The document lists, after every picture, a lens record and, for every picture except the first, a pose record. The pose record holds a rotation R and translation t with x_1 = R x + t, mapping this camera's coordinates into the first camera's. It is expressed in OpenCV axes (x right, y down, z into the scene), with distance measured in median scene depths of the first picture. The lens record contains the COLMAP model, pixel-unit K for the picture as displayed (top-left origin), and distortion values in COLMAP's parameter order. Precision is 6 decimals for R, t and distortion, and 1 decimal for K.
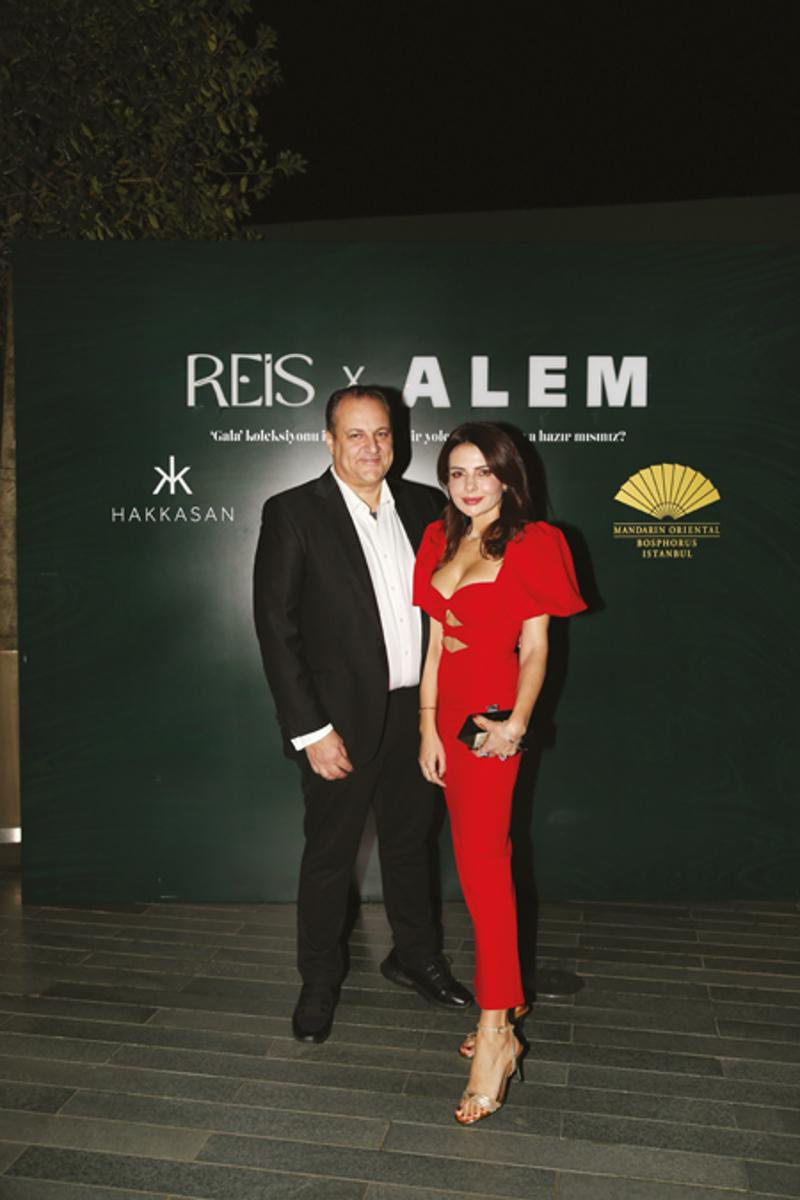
lens RADIAL K [[1086.1, 0, 399.0], [0, 1086.1, 601.7], [0, 0, 1]] dist [-0.037791, 0.080916]
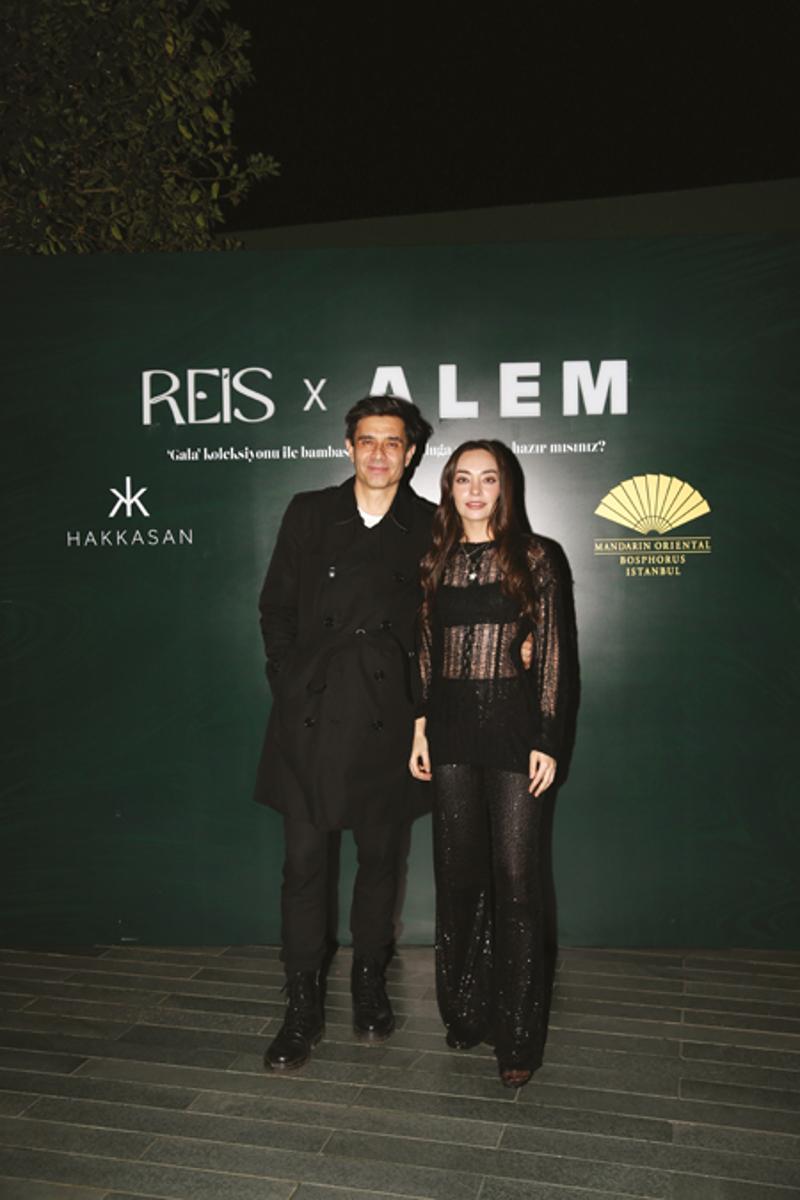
lens RADIAL K [[1163.1, 0, 396.1], [0, 1163.1, 602.2], [0, 0, 1]] dist [-0.014810, 0.088089]
pose [[0.997387, -0.012781, -0.071099, 0.099366], [0.011585, 0.999785, -0.017209, -0.003261], [0.071303, 0.016340, 0.997321, -0.007358]]
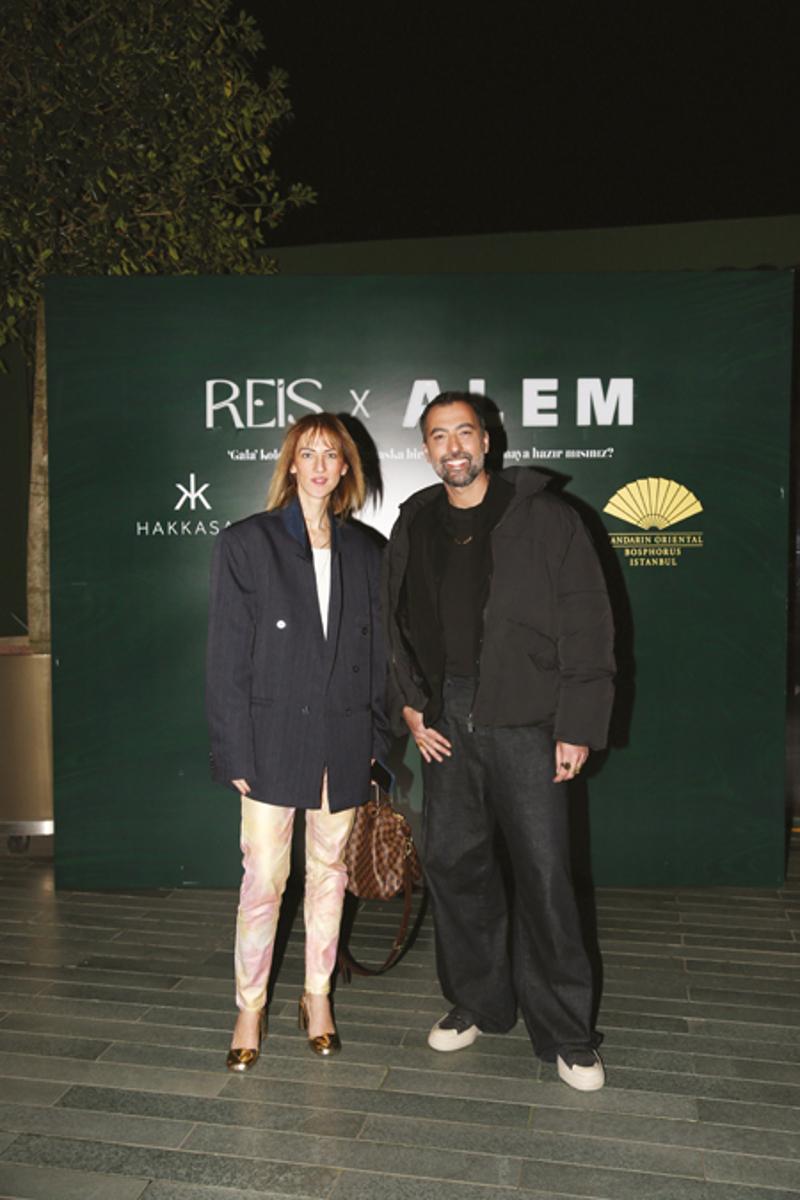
lens RADIAL K [[1125.6, 0, 399.9], [0, 1125.6, 597.5], [0, 0, 1]] dist [-0.030544, 0.088420]
pose [[0.999806, -0.004585, -0.019142, 0.018394], [0.004477, 0.999974, -0.005665, -0.003869], [0.019168, 0.005578, 0.999801, -0.116321]]
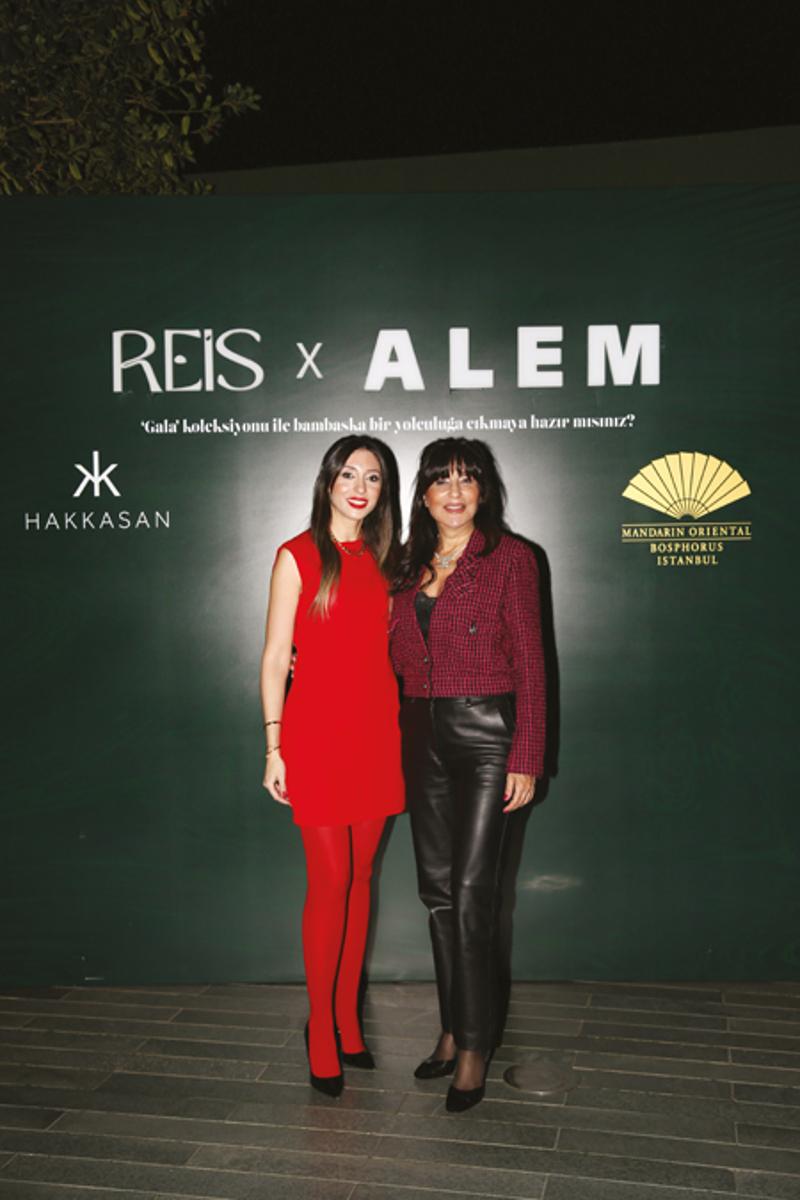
lens RADIAL K [[1333.6, 0, 398.1], [0, 1333.6, 599.4], [0, 0, 1]] dist [0.044010, 0.079383]
pose [[0.999595, -0.010765, -0.026331, 0.052383], [0.010238, 0.999746, -0.020056, 0.004256], [0.026540, 0.019779, 0.999452, -0.033011]]
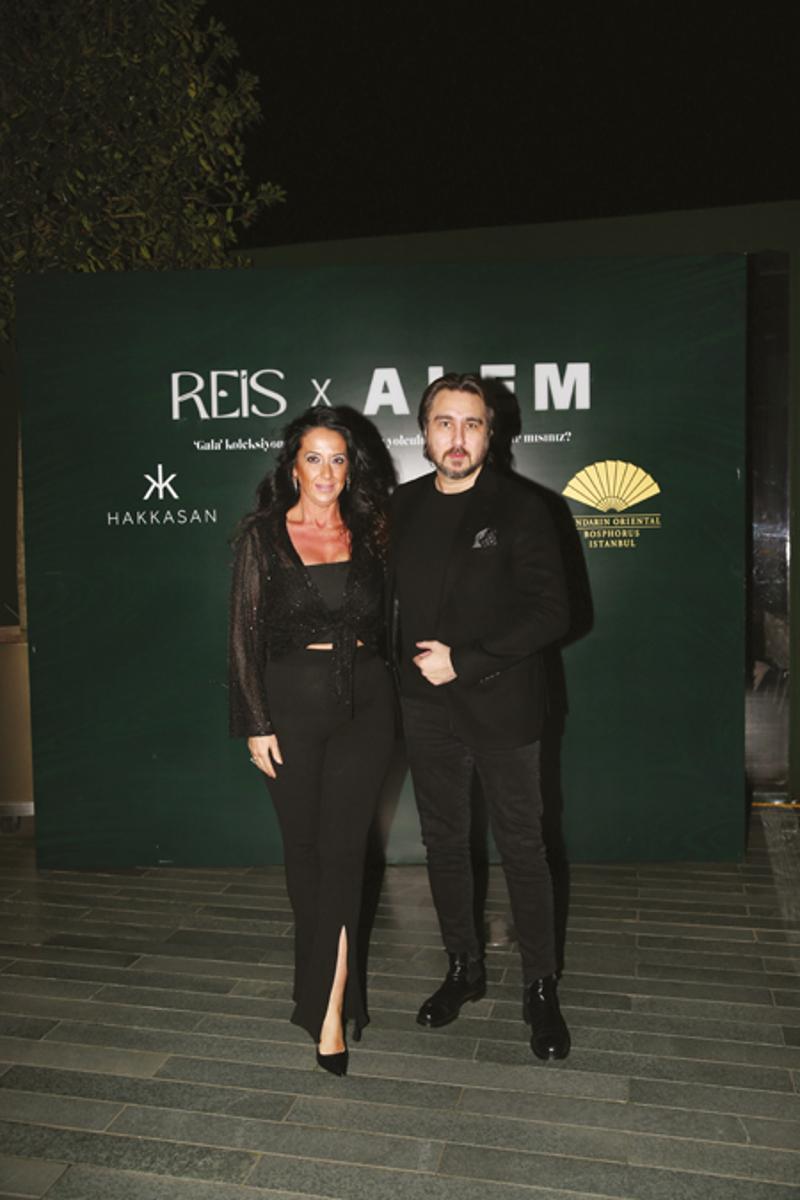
lens RADIAL K [[1046.0, 0, 398.7], [0, 1046.0, 601.7], [0, 0, 1]] dist [-0.054197, 0.081631]
pose [[0.998800, -0.017961, -0.045572, 0.081135], [0.018288, 0.999810, 0.006767, 0.003133], [0.045442, -0.007592, 0.998938, -0.055782]]
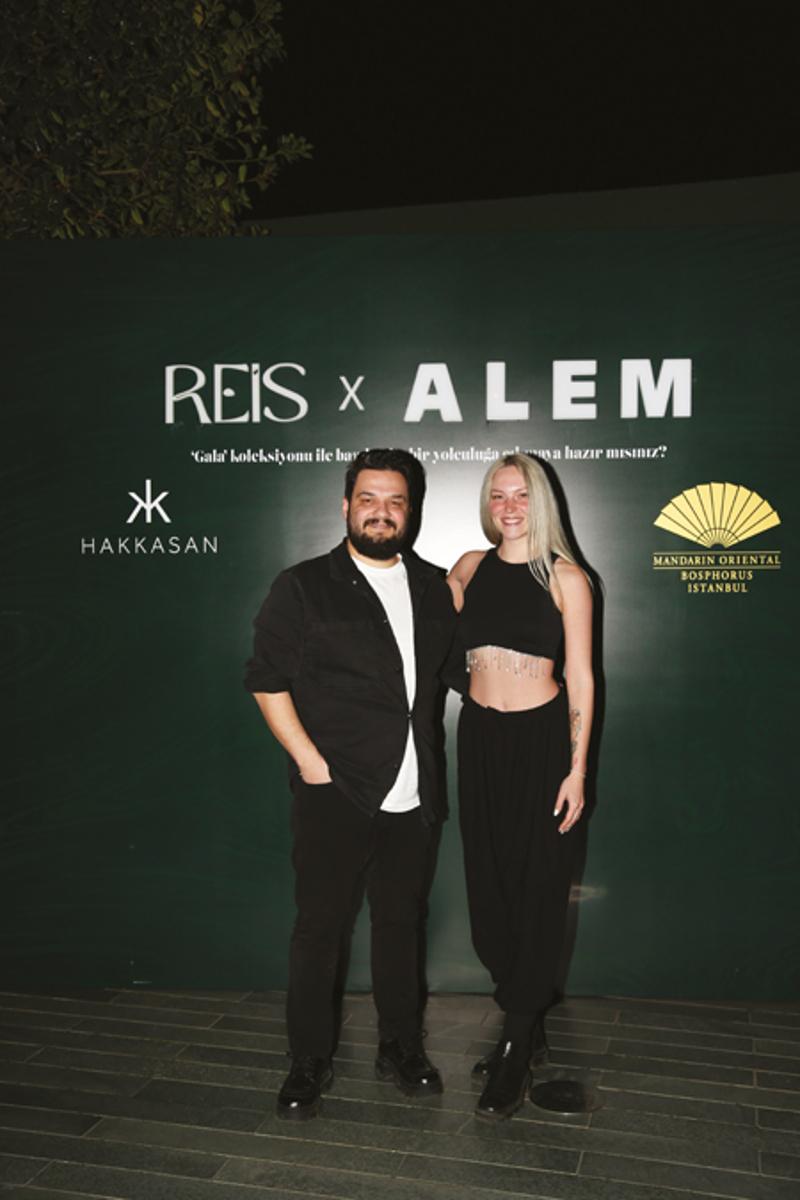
lens RADIAL K [[1222.6, 0, 398.8], [0, 1222.6, 600.6], [0, 0, 1]] dist [0.001140, 0.096715]
pose [[0.997205, -0.002466, -0.074670, 0.069707], [0.000106, 0.999501, -0.031601, -0.003871], [0.074711, 0.031505, 0.996707, 0.021203]]
